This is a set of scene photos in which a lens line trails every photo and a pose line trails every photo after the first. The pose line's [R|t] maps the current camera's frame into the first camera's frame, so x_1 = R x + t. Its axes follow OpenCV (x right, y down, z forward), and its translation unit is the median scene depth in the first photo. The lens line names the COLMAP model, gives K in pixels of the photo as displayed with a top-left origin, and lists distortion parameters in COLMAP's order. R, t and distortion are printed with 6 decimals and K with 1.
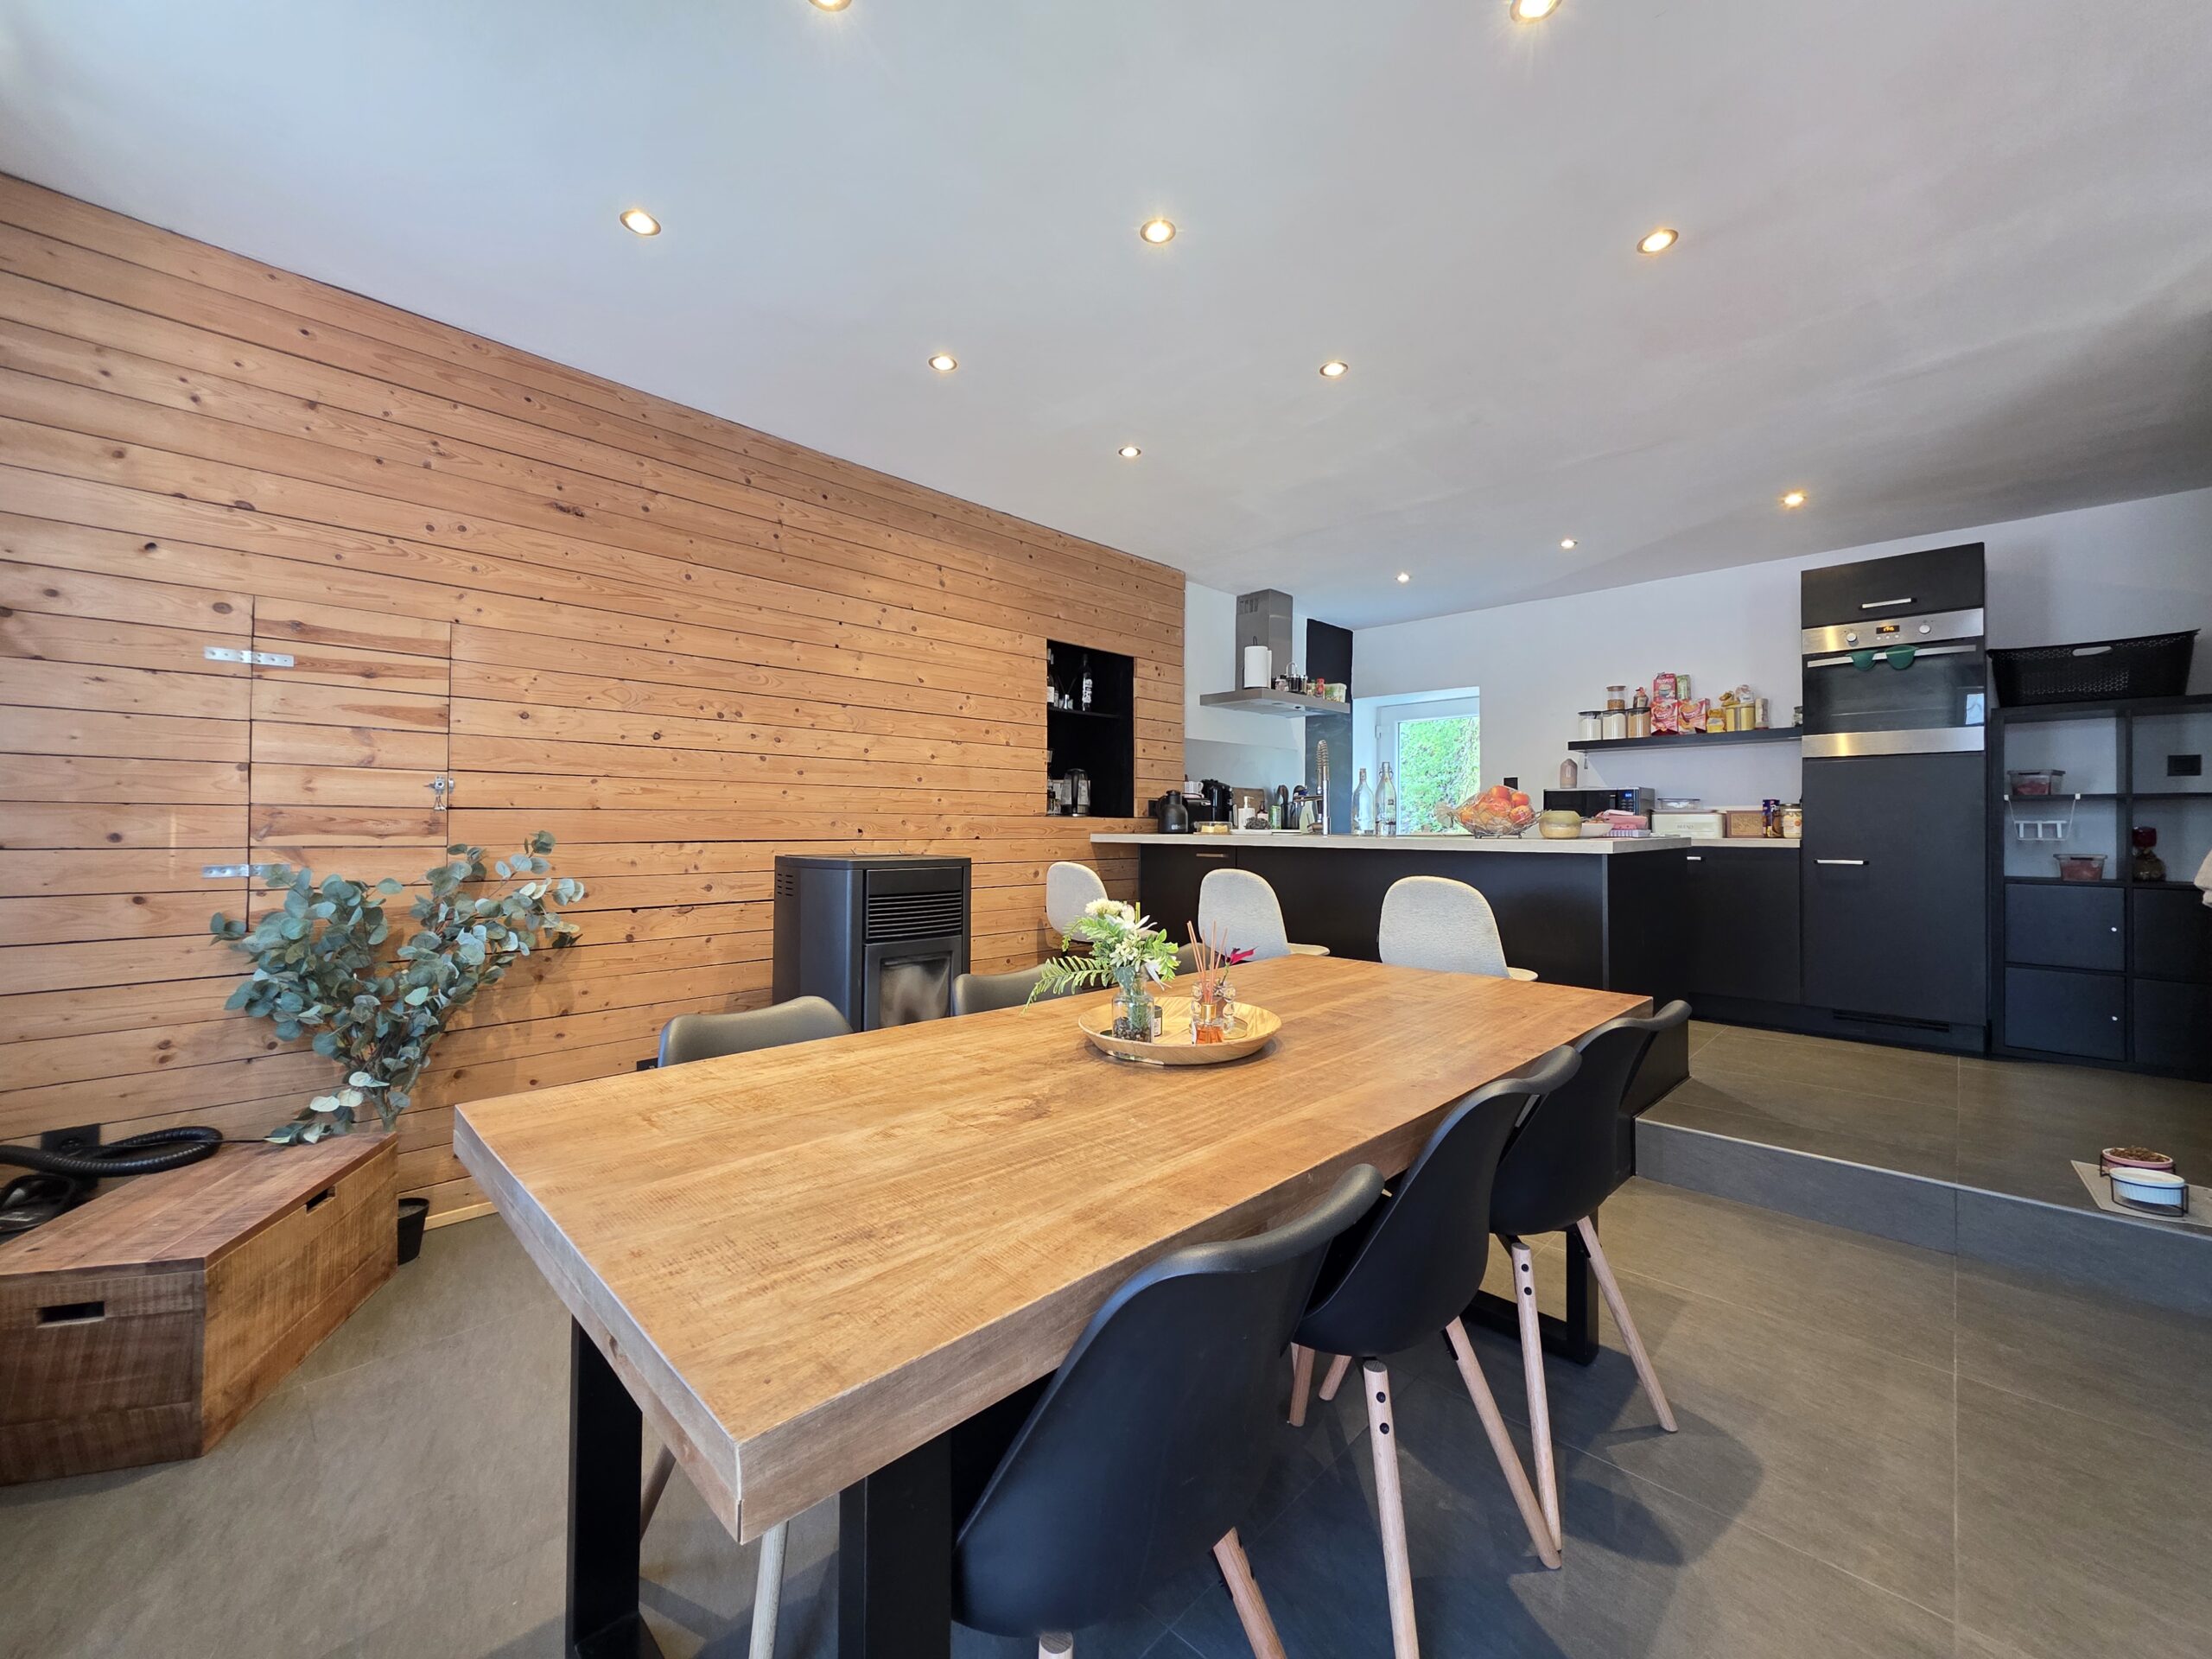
lens RADIAL K [[884.6, 0, 1098.6], [0, 884.6, 820.5], [0, 0, 1]] dist [0.000538, -0.000367]
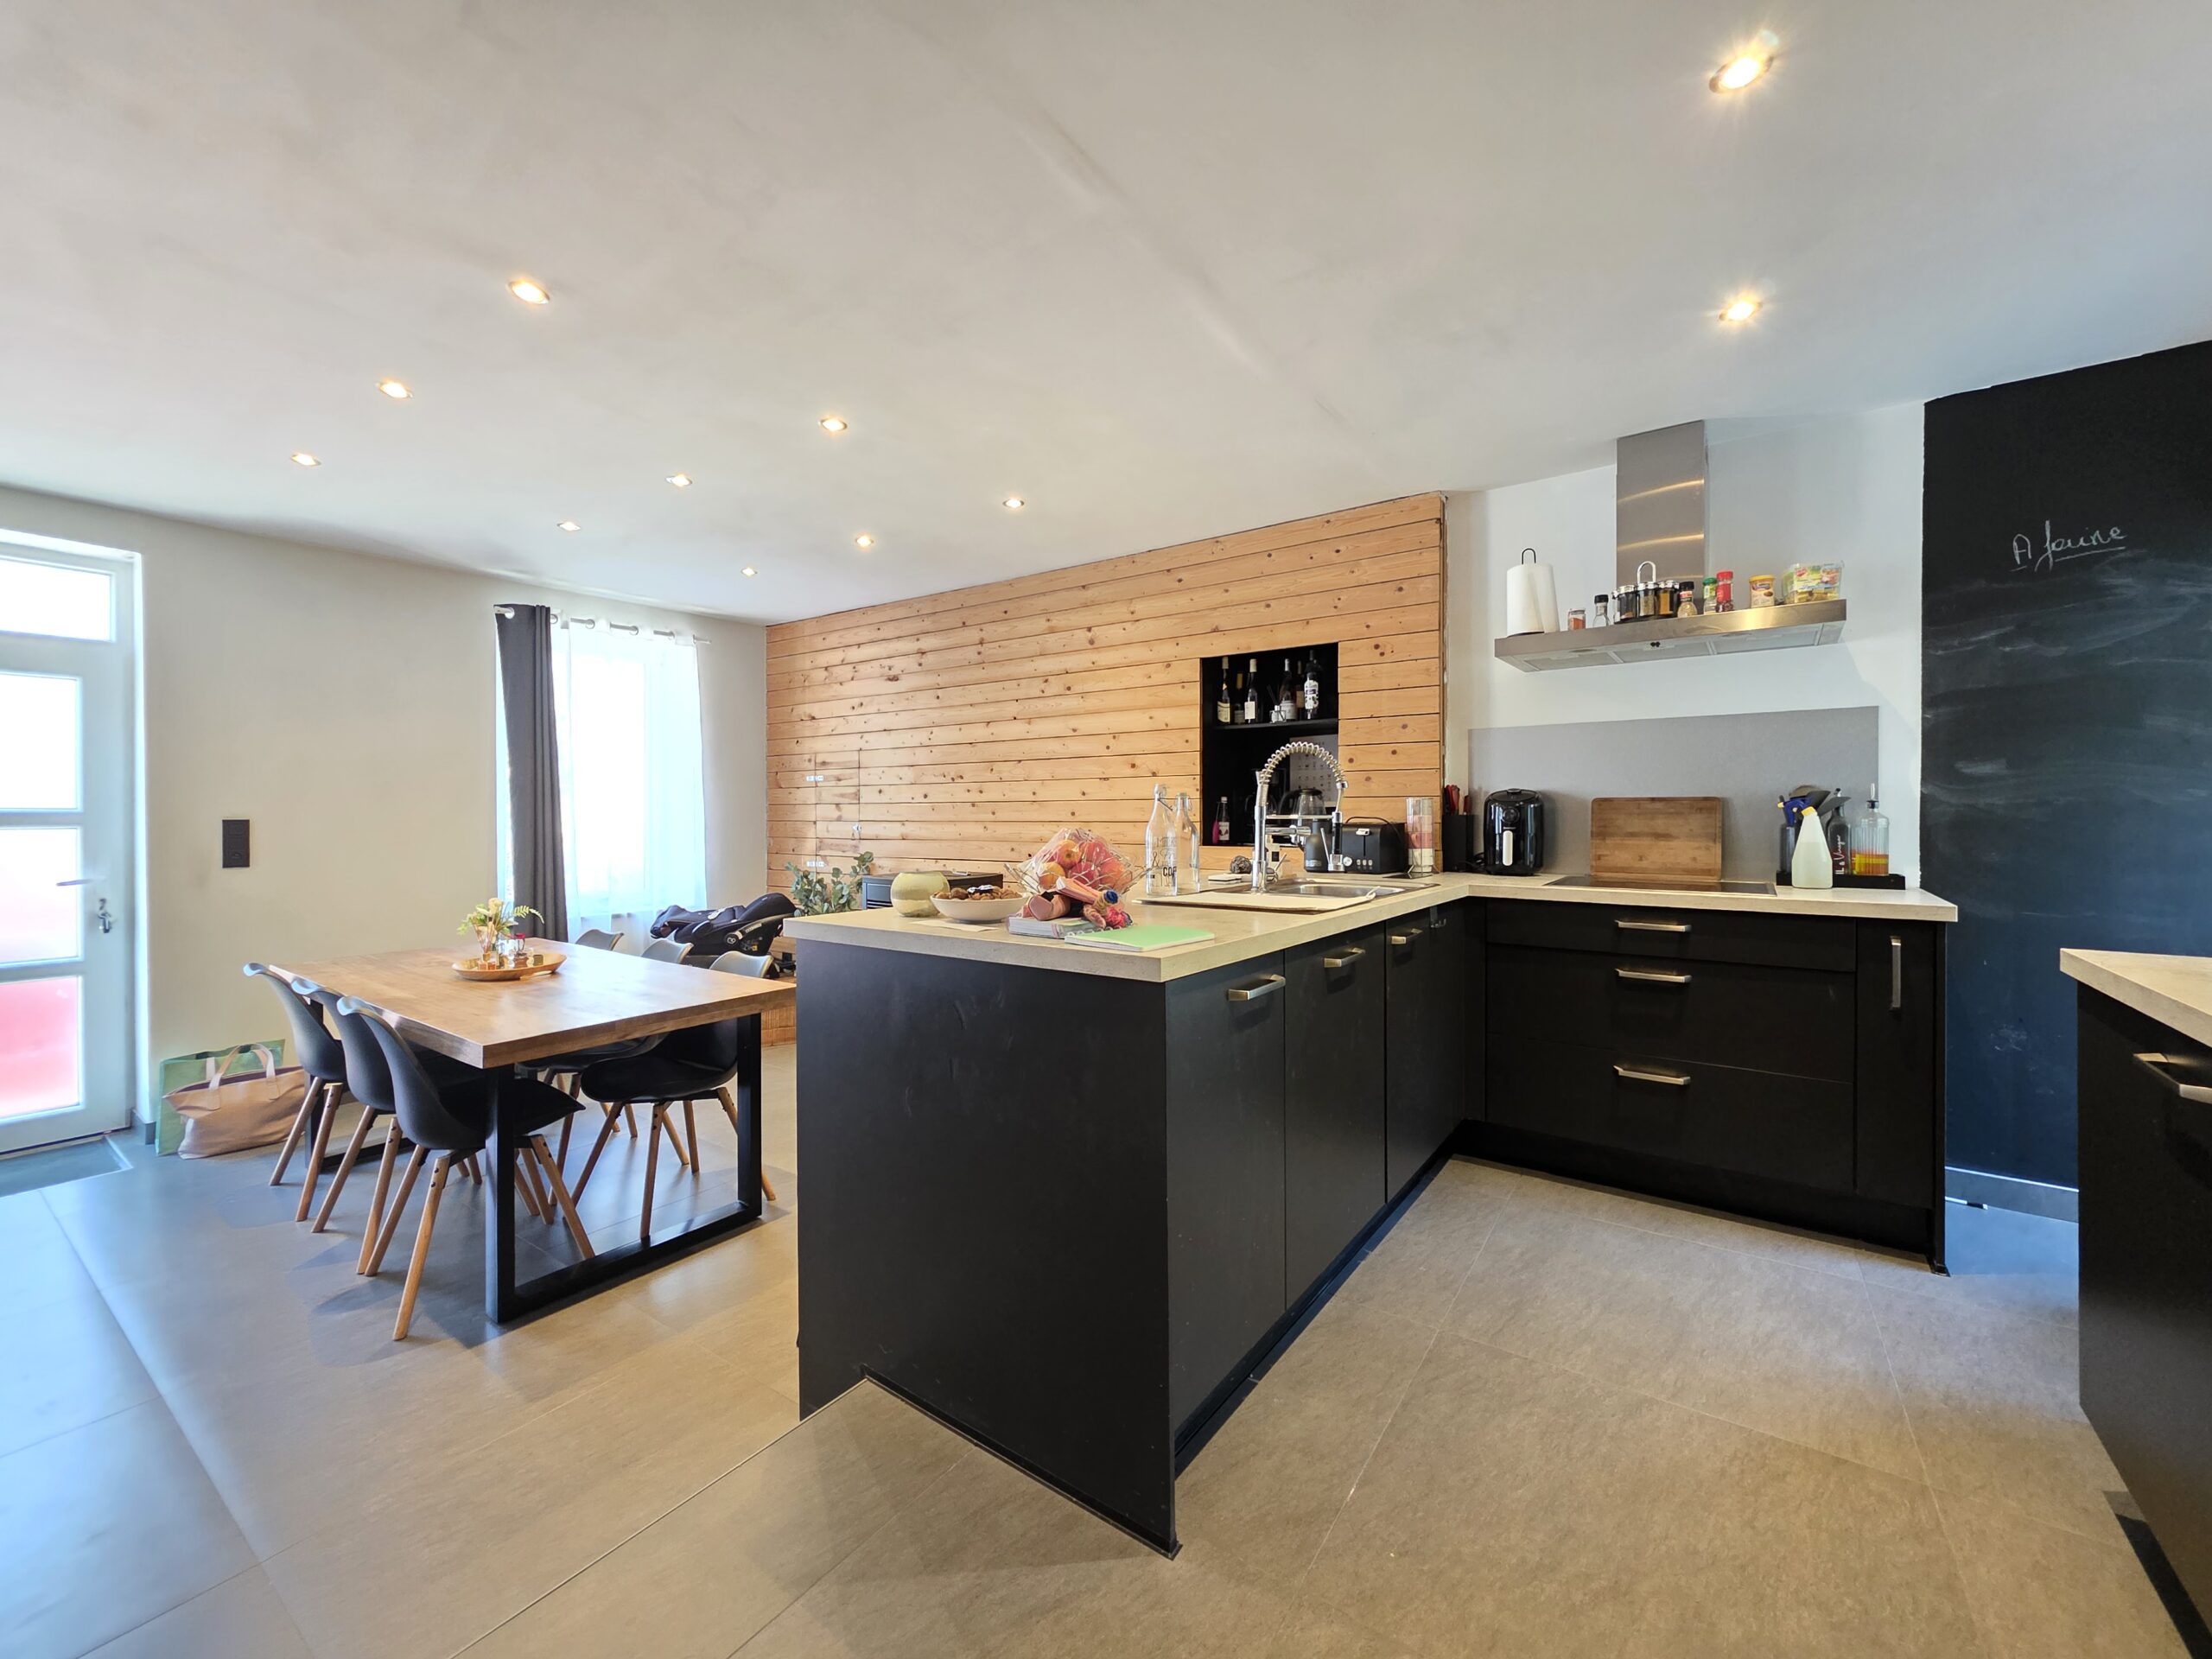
lens RADIAL K [[884.6, 0, 1095.9], [0, 884.6, 818.1], [0, 0, 1]] dist [0.000538, -0.000367]
pose [[0.159175, -0.003877, -0.987243, 0.840602], [0.006884, 0.999972, -0.002817, -0.031625], [0.987226, -0.006348, 0.159198, 0.720946]]
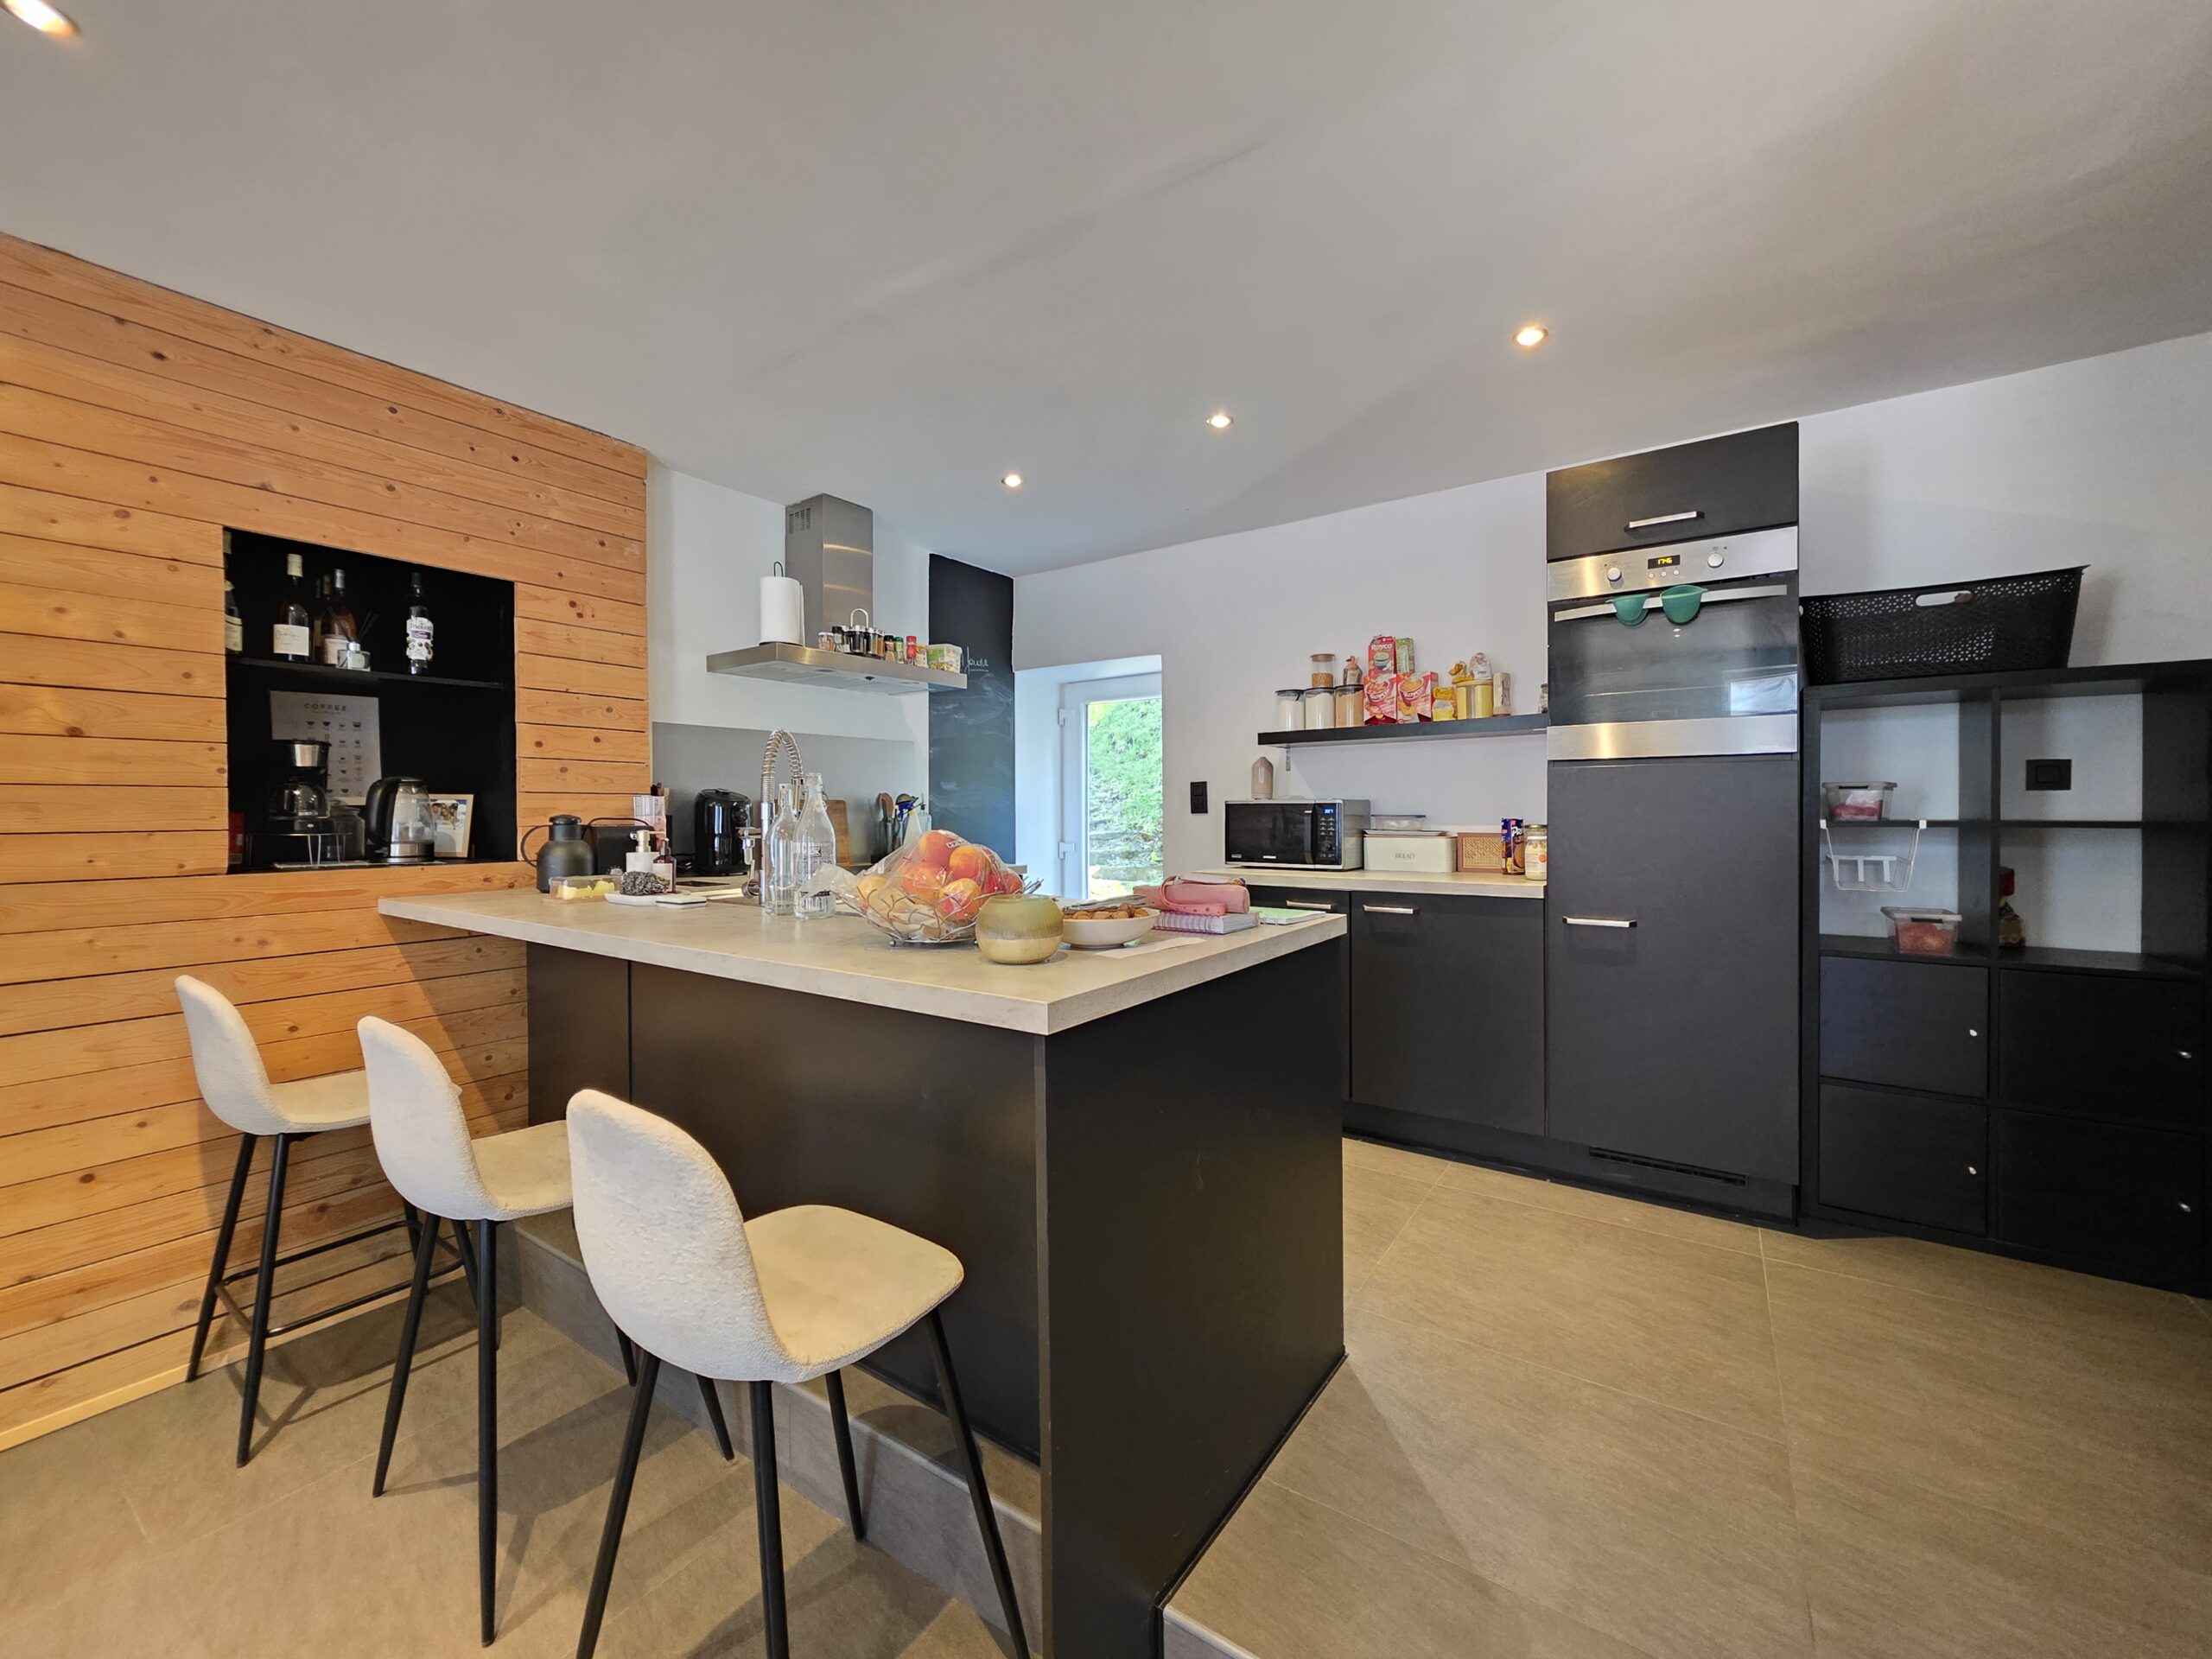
lens RADIAL K [[884.6, 0, 1104.4], [0, 884.6, 824.8], [0, 0, 1]] dist [0.000538, -0.000367]
pose [[0.984549, -0.012843, 0.174635, 0.342834], [0.009208, 0.999724, 0.021609, -0.038835], [-0.174865, -0.019667, 0.984396, 0.395027]]
